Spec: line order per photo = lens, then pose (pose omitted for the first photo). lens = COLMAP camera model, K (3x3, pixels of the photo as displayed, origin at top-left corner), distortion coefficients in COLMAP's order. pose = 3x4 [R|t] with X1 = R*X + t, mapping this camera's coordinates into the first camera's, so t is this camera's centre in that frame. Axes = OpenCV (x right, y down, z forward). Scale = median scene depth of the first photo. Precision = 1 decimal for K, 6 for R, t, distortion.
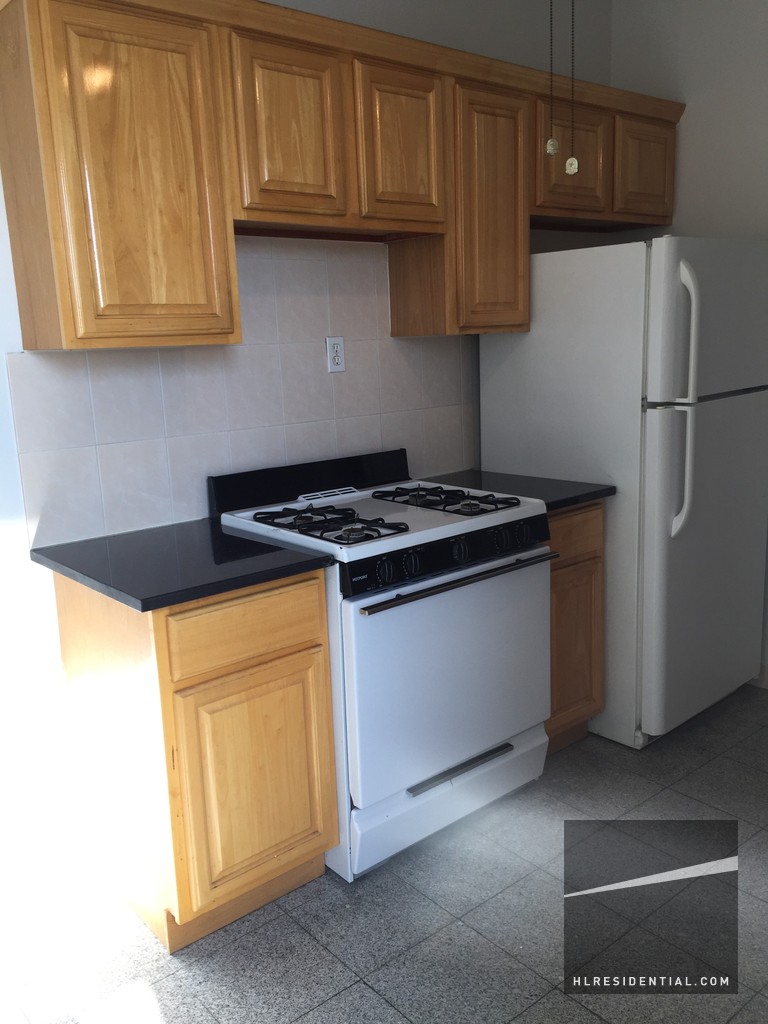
lens RADIAL K [[867.0, 0, 383.4], [0, 867.0, 509.6], [0, 0, 1]] dist [-0.000914, -0.032872]
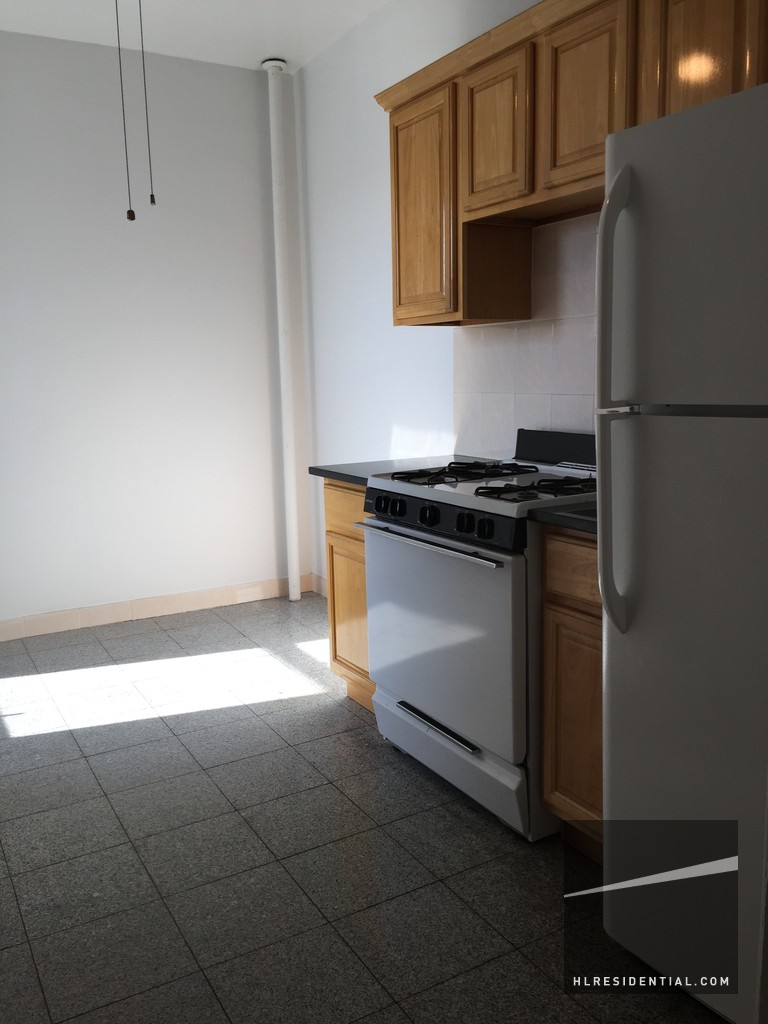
lens RADIAL K [[867.0, 0, 383.5], [0, 867.0, 515.2], [0, 0, 1]] dist [-0.000914, -0.032872]
pose [[-0.176553, 0.211877, -0.961217, 1.234843], [-0.156069, 0.958177, 0.239873, -0.219785], [0.971839, 0.192367, -0.136101, 1.200602]]
